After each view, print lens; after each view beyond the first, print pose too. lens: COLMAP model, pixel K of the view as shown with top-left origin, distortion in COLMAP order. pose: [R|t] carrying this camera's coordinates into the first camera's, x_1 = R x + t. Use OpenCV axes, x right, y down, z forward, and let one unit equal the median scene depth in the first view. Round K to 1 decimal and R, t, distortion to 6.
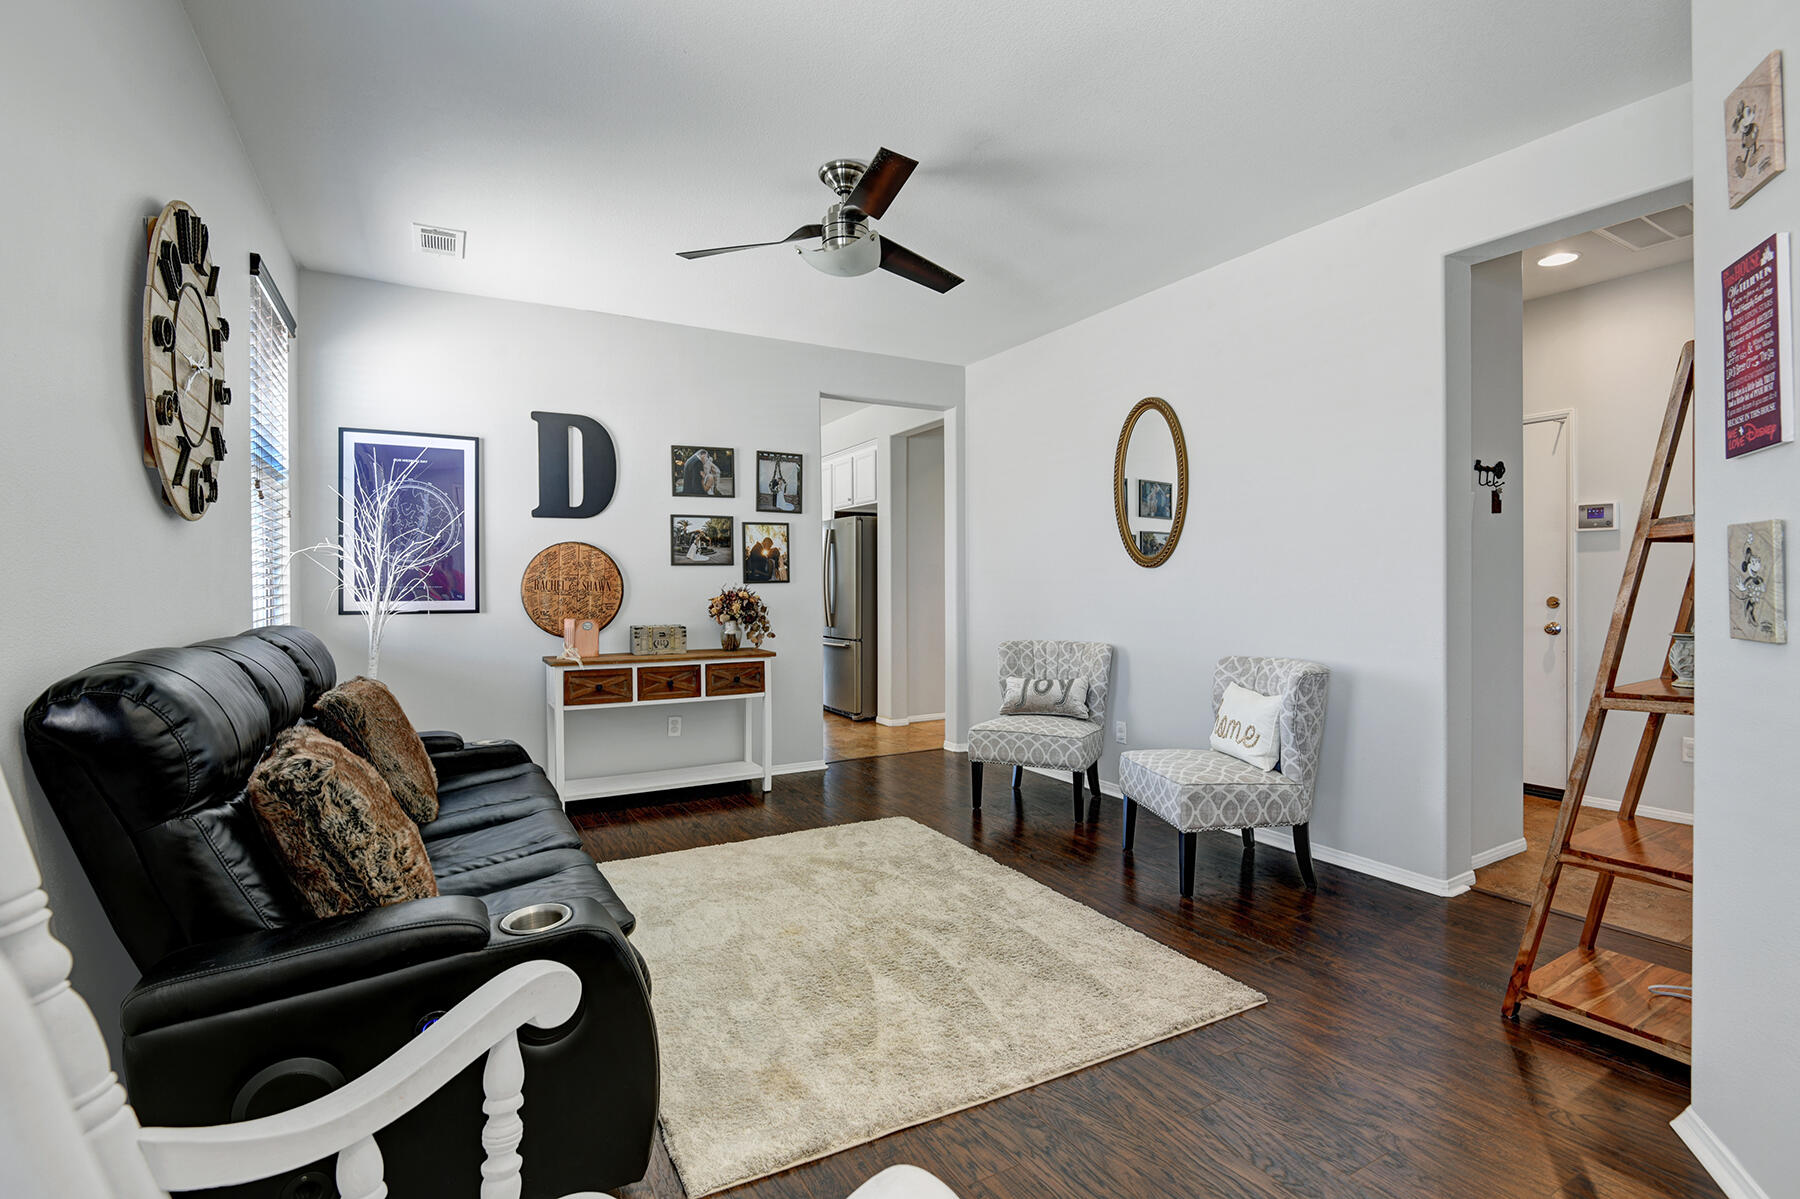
lens RADIAL K [[833.7, 0, 902.7], [0, 833.7, 587.1], [0, 0, 1]] dist [-0.009974, -0.010056]
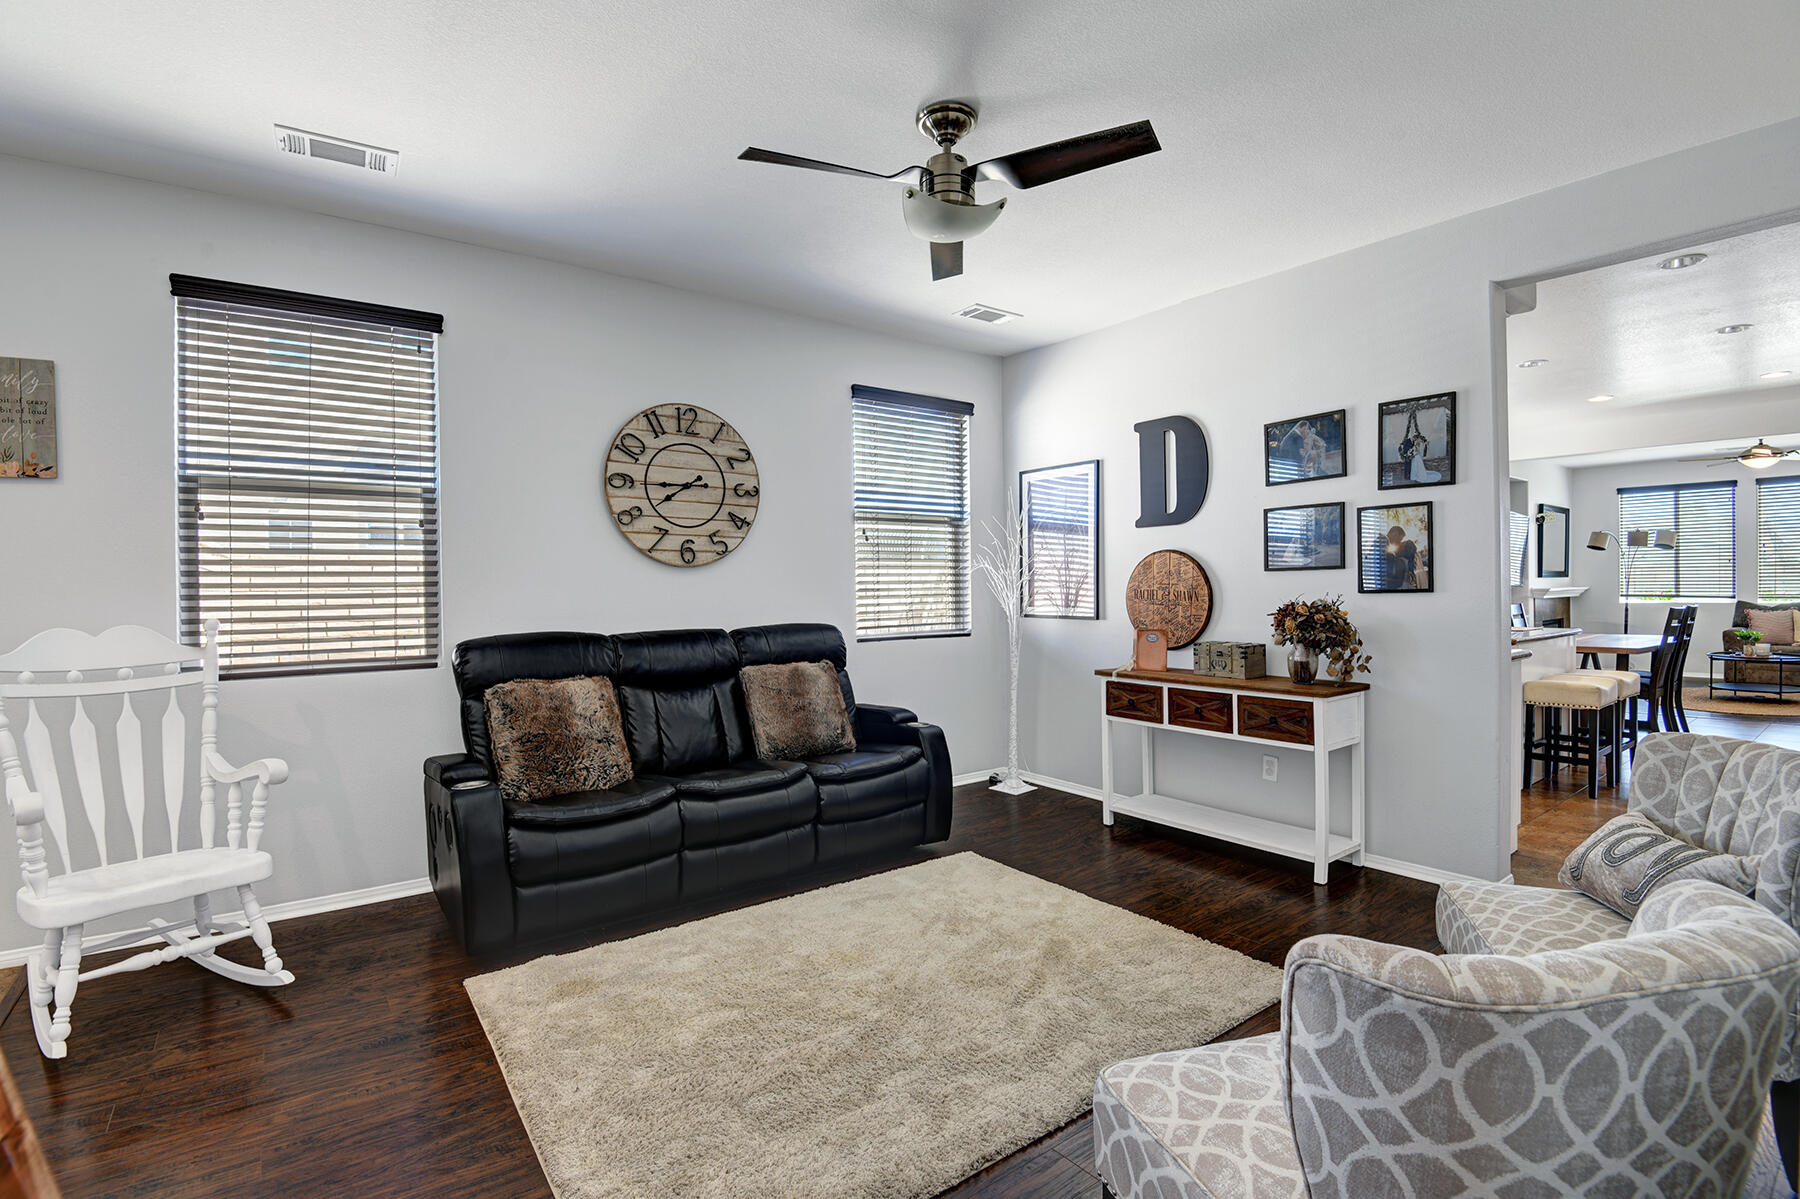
lens RADIAL K [[833.7, 0, 898.1], [0, 833.7, 580.9], [0, 0, 1]] dist [-0.009974, -0.010056]
pose [[0.132476, -0.004999, -0.991174, 0.542580], [0.007025, 0.999967, -0.004104, -0.017331], [0.991161, -0.006419, 0.132507, 0.593524]]
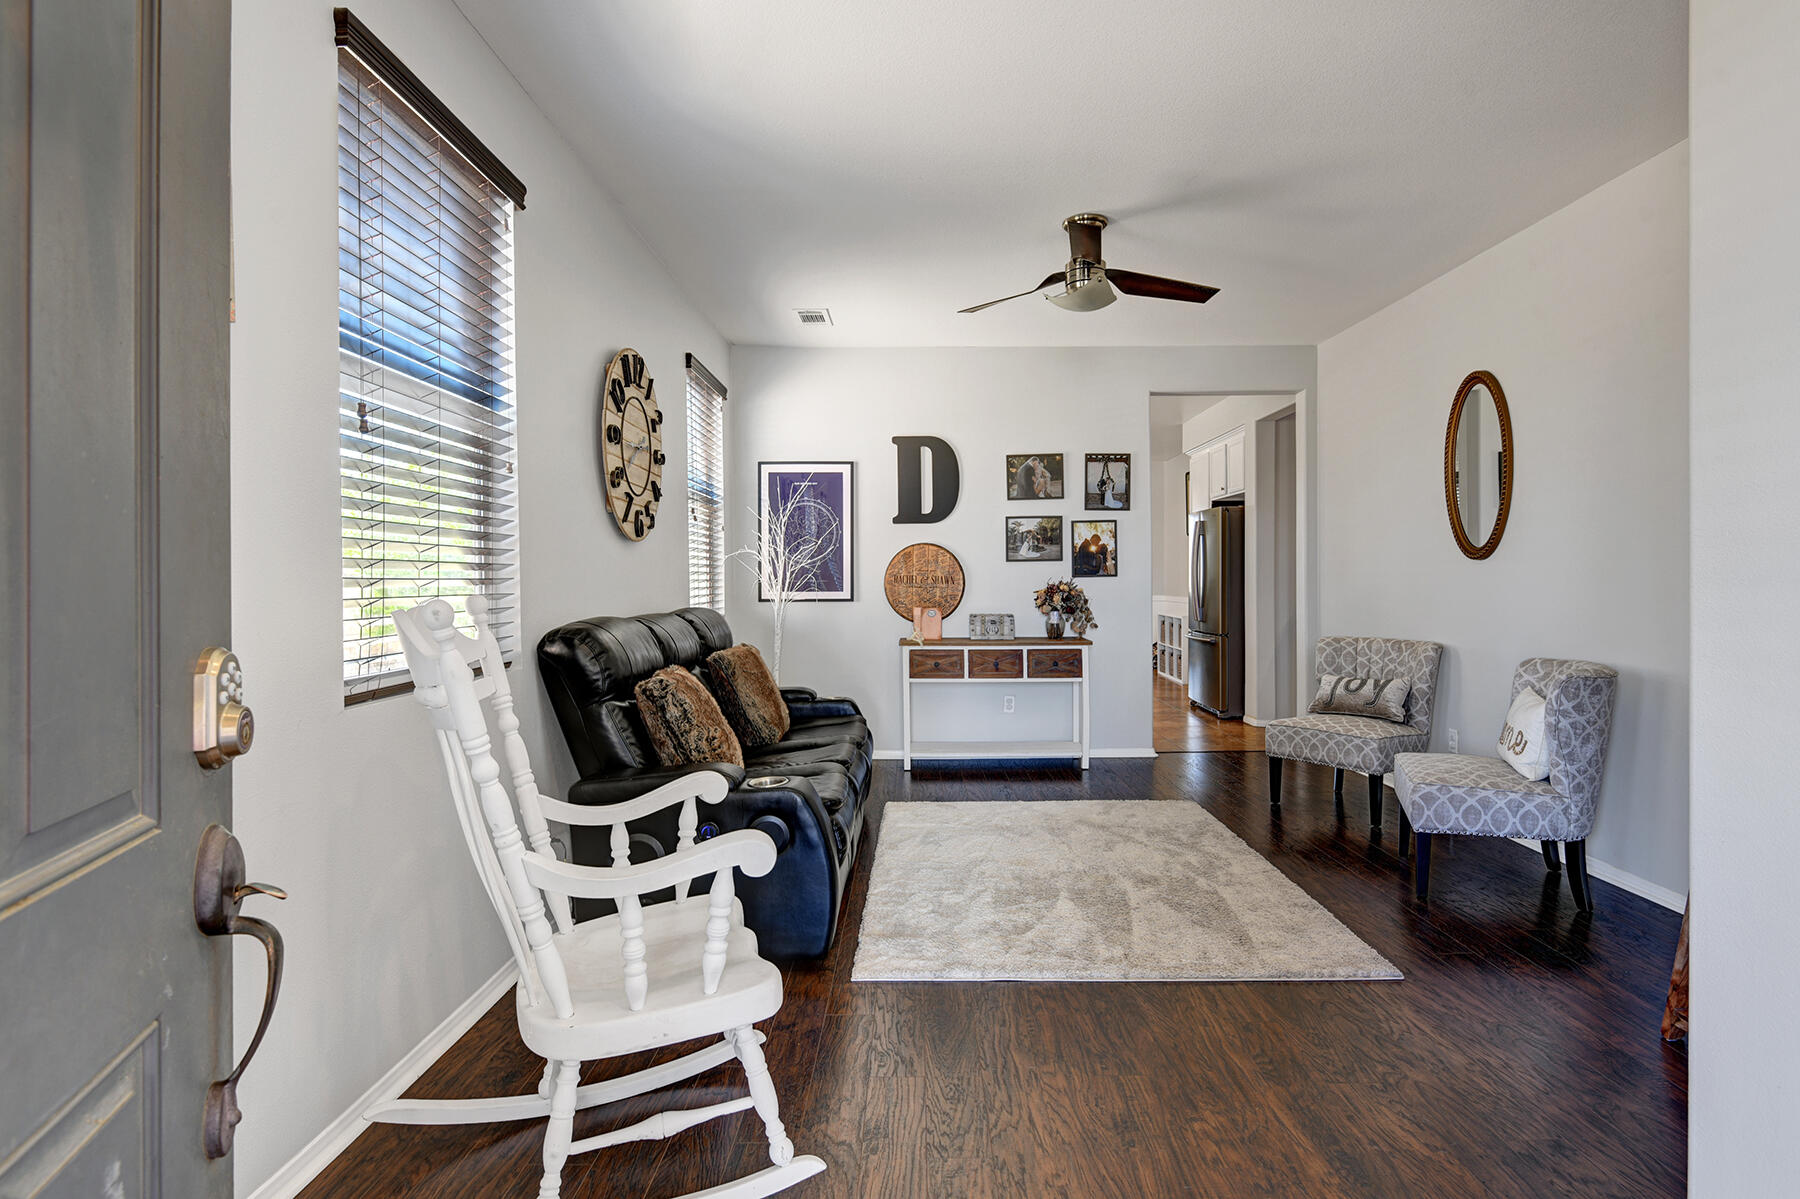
lens RADIAL K [[924.9, 0, 940.8], [0, 924.9, 581.6], [0, 0, 1]] dist [0.027111, -0.001350]
pose [[0.883848, 0.000055, -0.467774, 0.256864], [0.001135, 0.999997, 0.002262, -0.002132], [0.467772, -0.002530, 0.883845, -0.167520]]
